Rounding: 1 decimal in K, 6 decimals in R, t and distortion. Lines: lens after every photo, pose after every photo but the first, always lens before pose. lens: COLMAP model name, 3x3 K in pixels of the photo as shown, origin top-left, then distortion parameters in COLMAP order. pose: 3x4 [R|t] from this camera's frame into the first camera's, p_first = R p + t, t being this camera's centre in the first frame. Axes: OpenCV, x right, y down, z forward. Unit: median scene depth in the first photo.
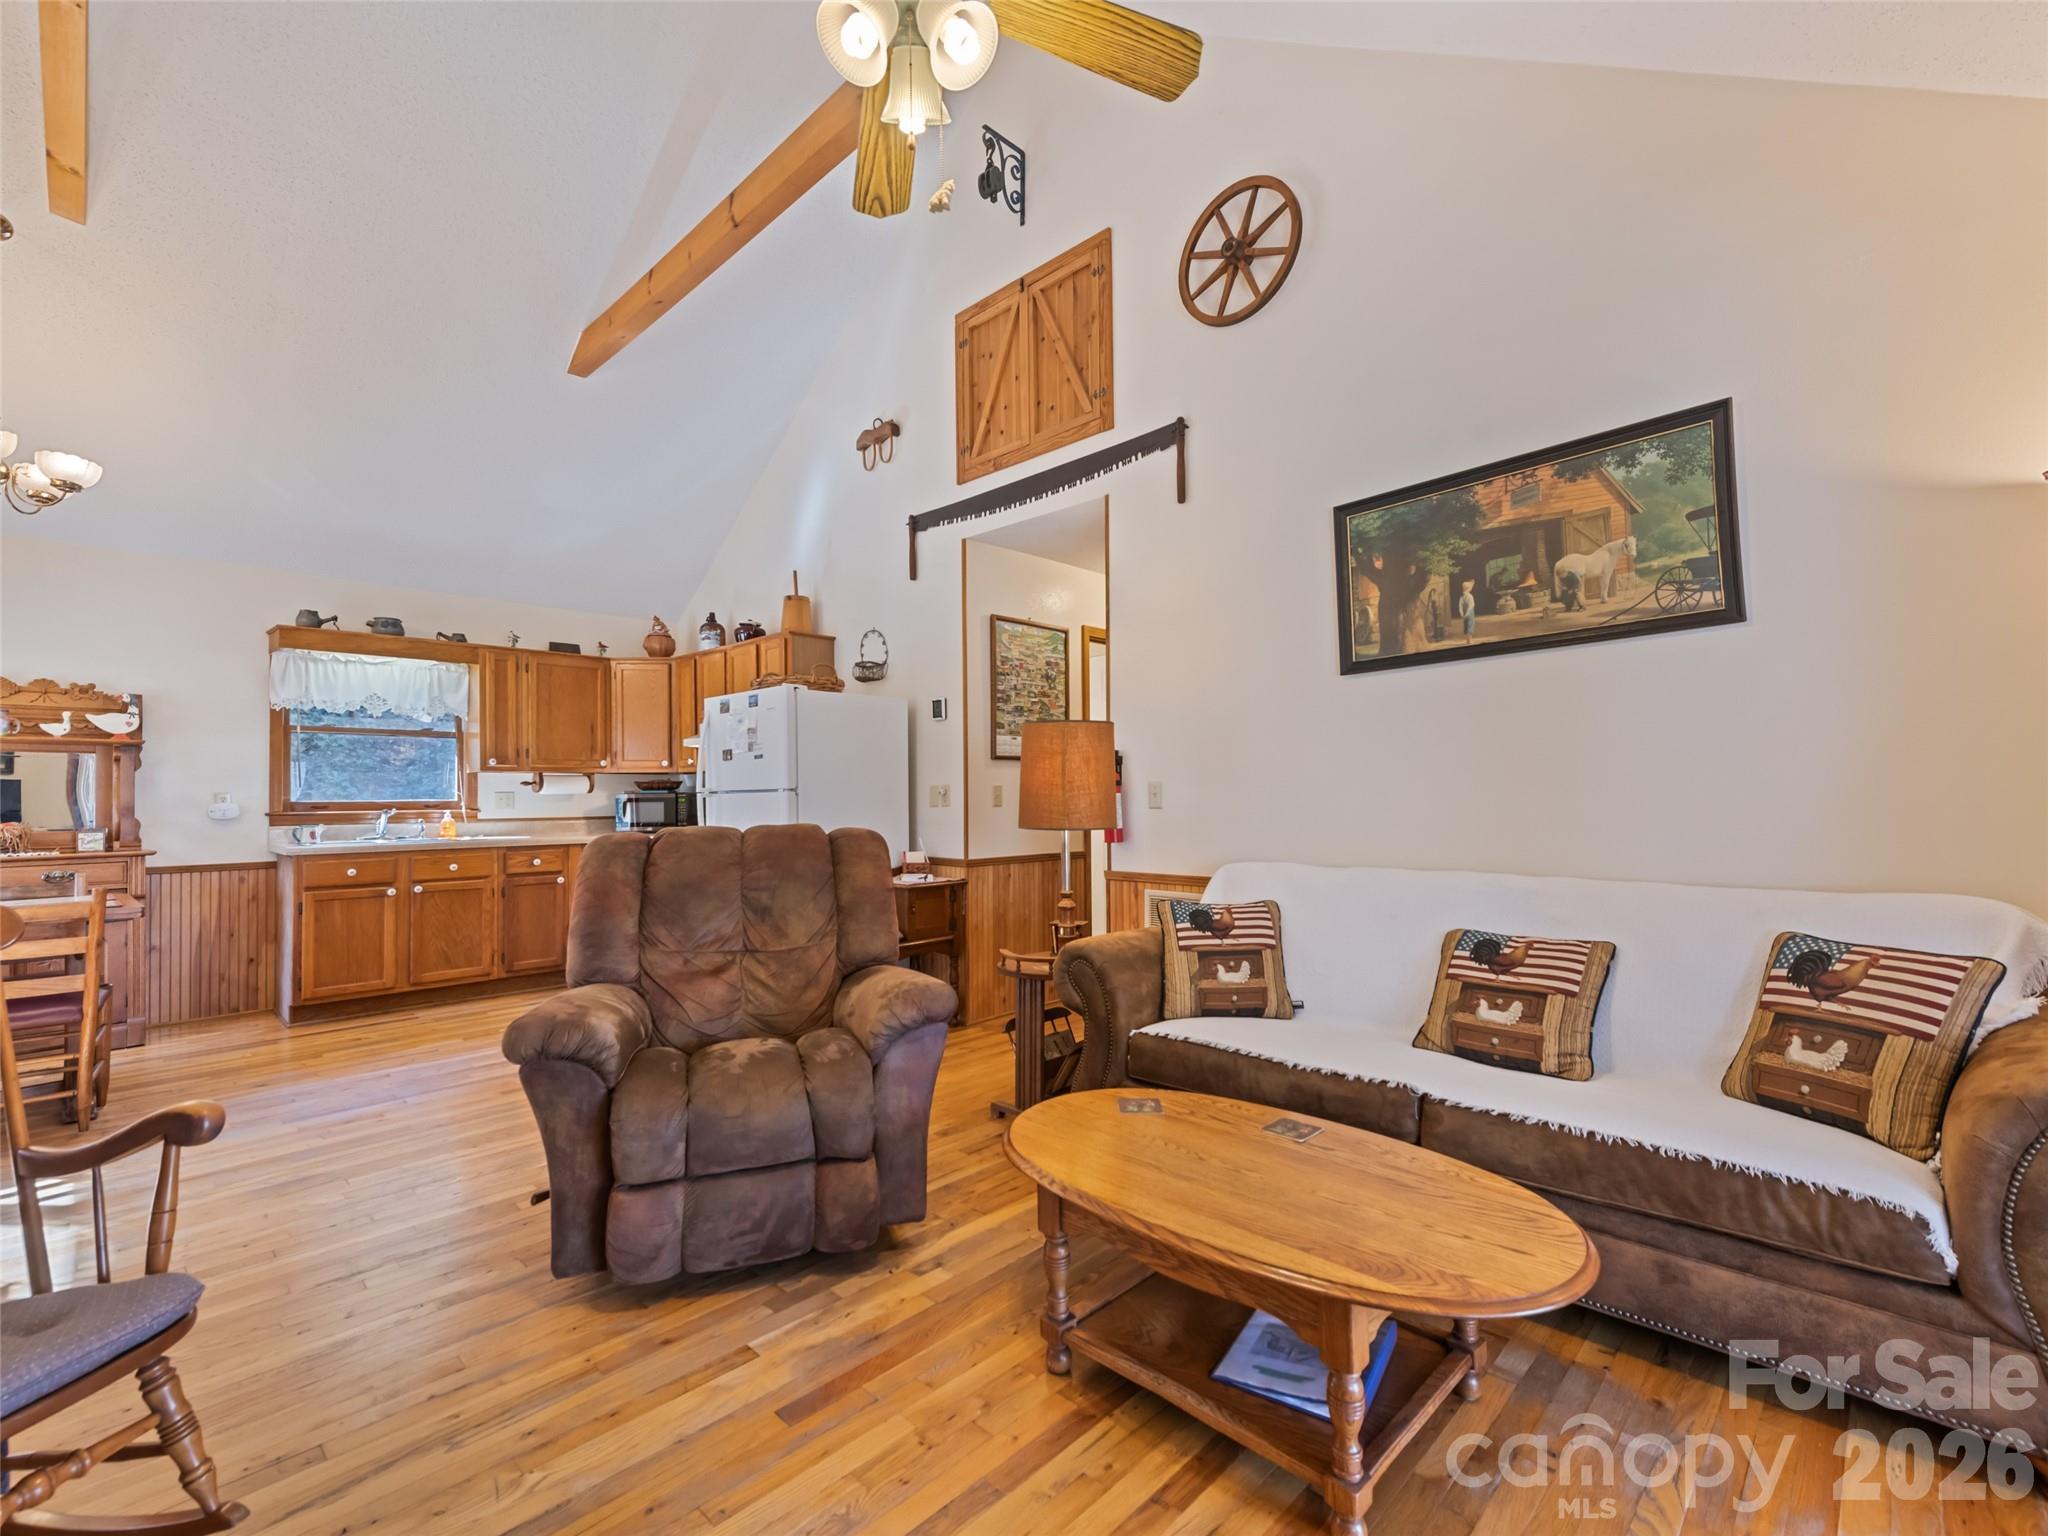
lens RADIAL K [[909.7, 0, 1030.9], [0, 909.7, 782.1], [0, 0, 1]] dist [0.012683, -0.000699]
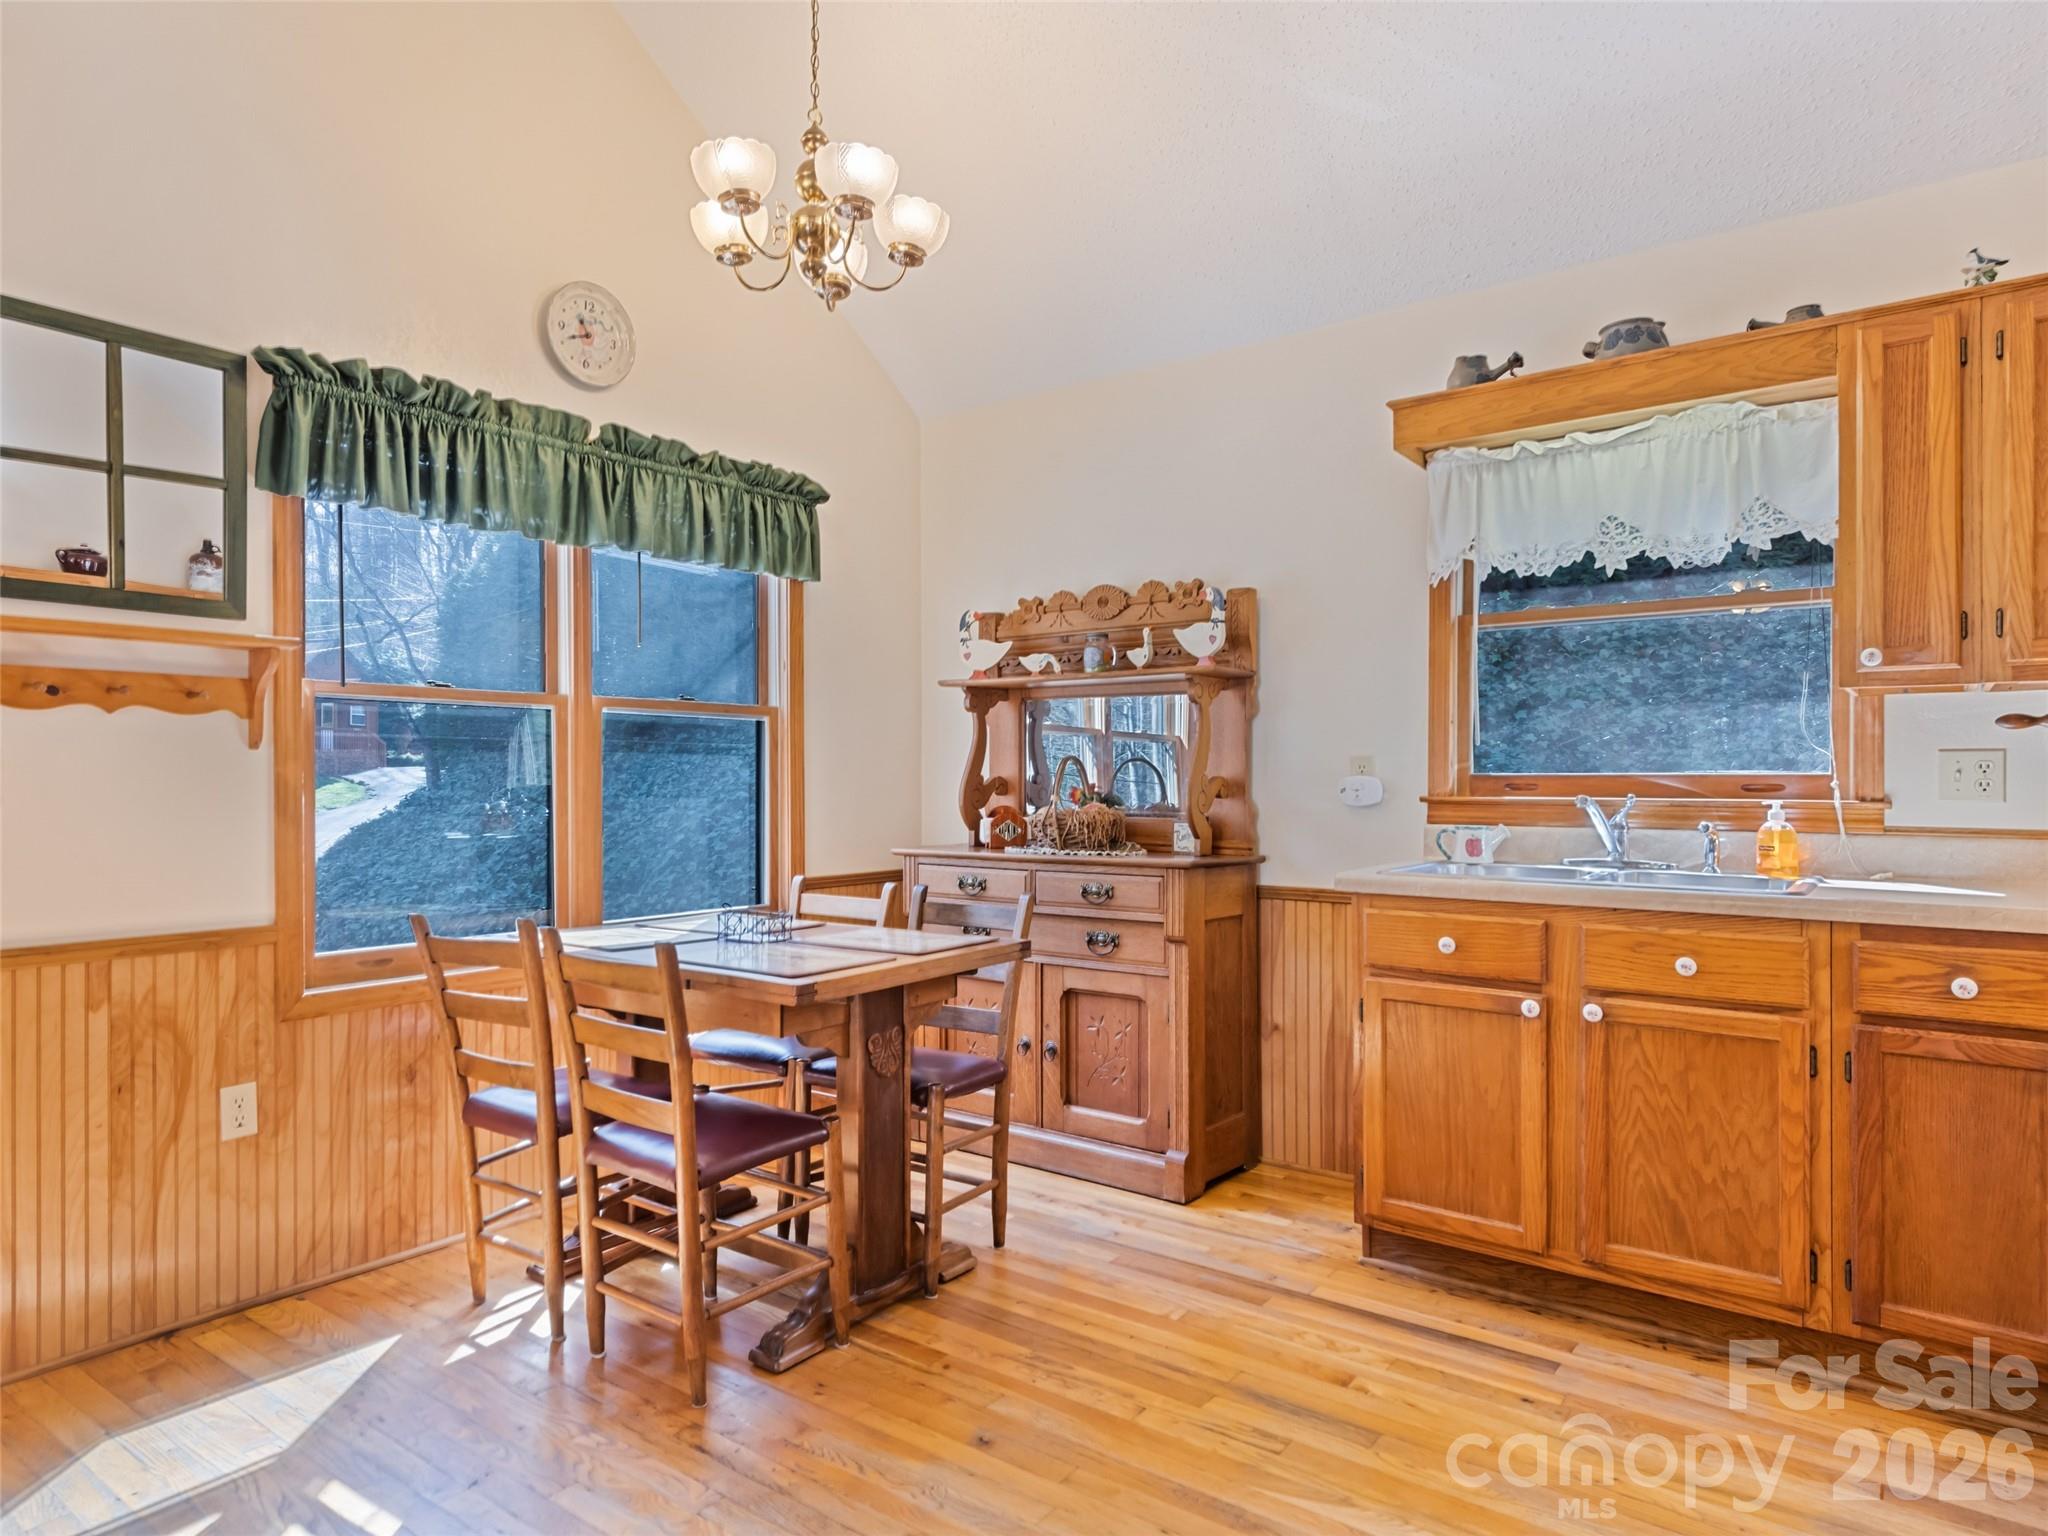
lens RADIAL K [[1216.2, 0, 1025.2], [0, 1216.2, 779.1], [0, 0, 1]] dist [0.004569, -0.001200]
pose [[0.119686, 0.009785, -0.992764, -0.233874], [0.014727, 0.999824, 0.011631, 0.015132], [0.992703, -0.016012, 0.119521, 0.801056]]
